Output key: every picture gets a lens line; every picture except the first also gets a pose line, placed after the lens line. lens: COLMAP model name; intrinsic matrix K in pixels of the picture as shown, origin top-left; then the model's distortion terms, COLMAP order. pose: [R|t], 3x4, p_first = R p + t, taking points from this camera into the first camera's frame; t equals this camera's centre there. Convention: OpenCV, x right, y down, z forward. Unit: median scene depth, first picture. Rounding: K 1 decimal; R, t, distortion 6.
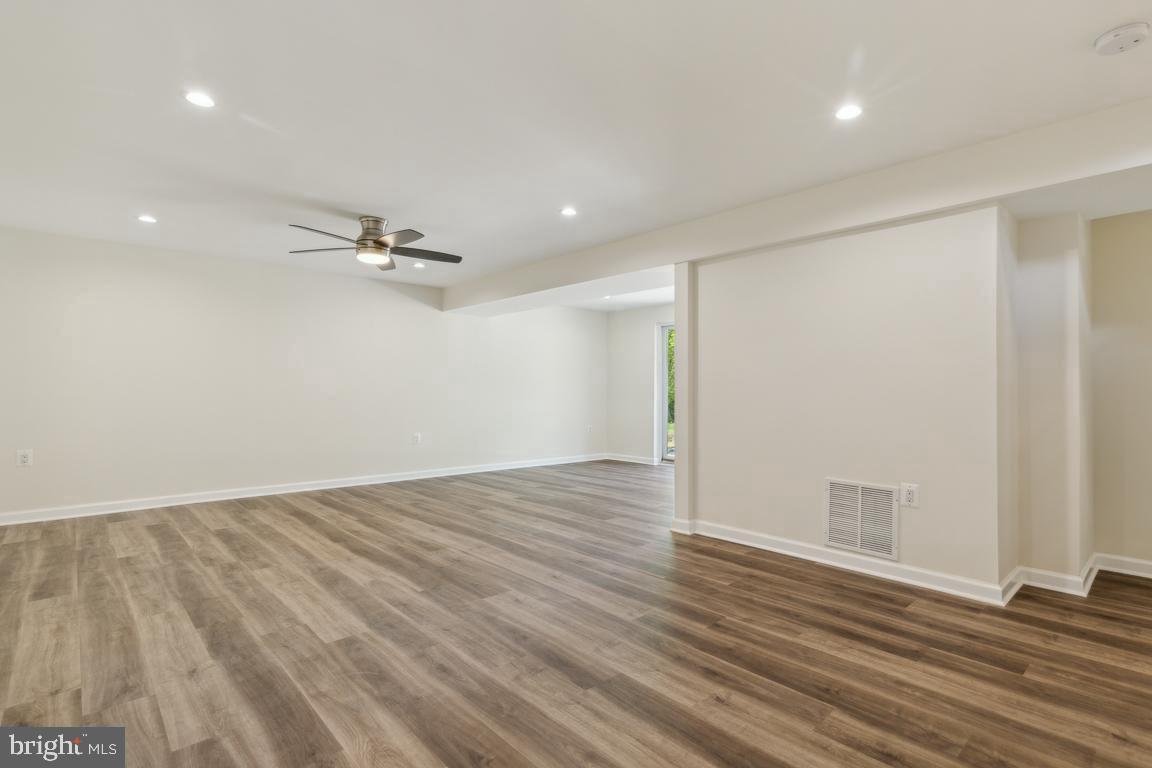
lens RADIAL K [[549.6, 0, 577.9], [0, 549.6, 388.4], [0, 0, 1]] dist [0.009327, -0.001224]
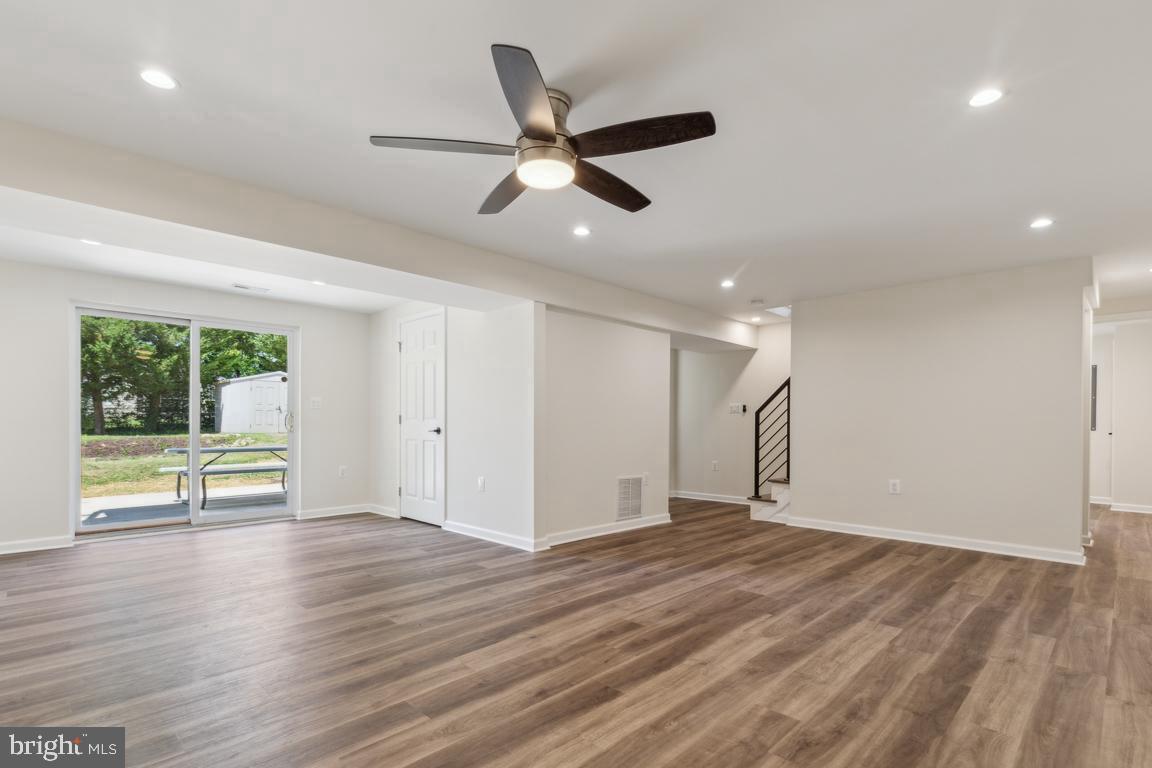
lens RADIAL K [[549.6, 0, 576.7], [0, 549.6, 427.5], [0, 0, 1]] dist [0.009327, -0.001224]
pose [[-0.041181, -0.012857, 0.999069, -1.433318], [-0.015028, 0.999812, 0.012248, 0.005127], [-0.999039, -0.014509, -0.041366, 1.547841]]
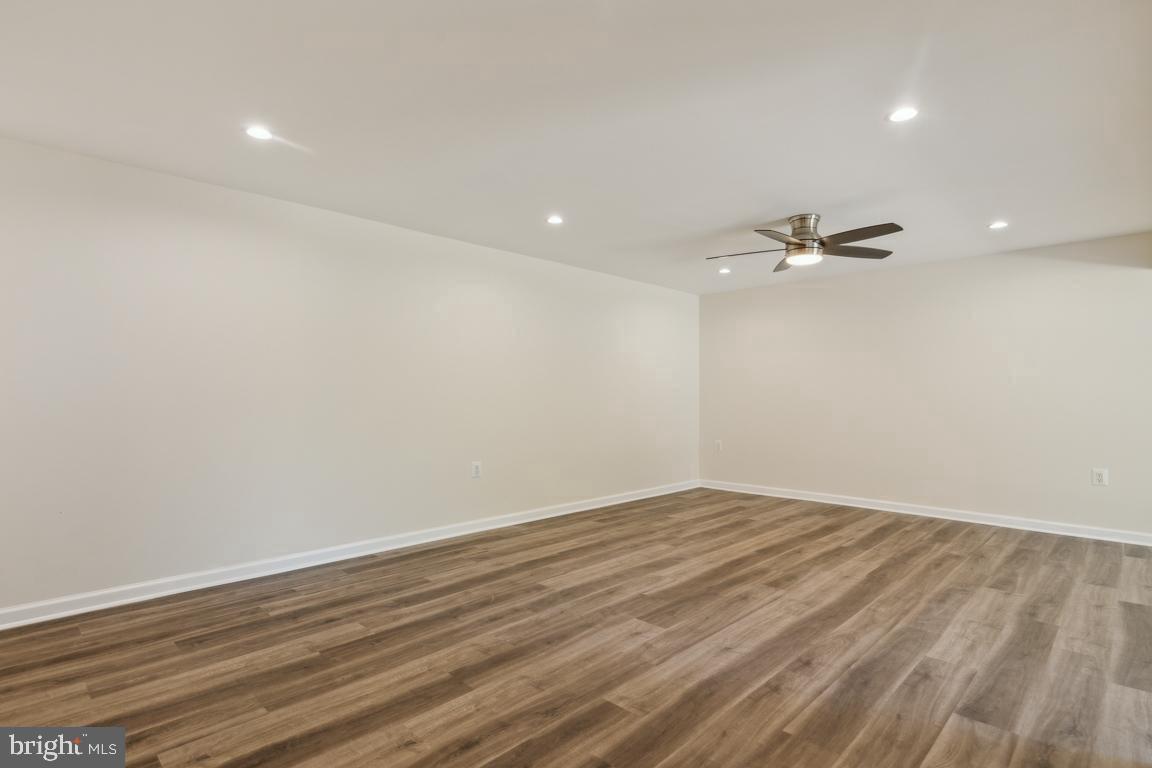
lens RADIAL K [[587.0, 0, 576.6], [0, 587.0, 380.6], [0, 0, 1]] dist [0.001838, -0.000069]
pose [[0.050197, -0.027221, -0.998368, 0.920362], [0.005166, 0.999622, -0.026995, -0.012639], [0.998726, -0.003803, 0.050319, 0.889960]]
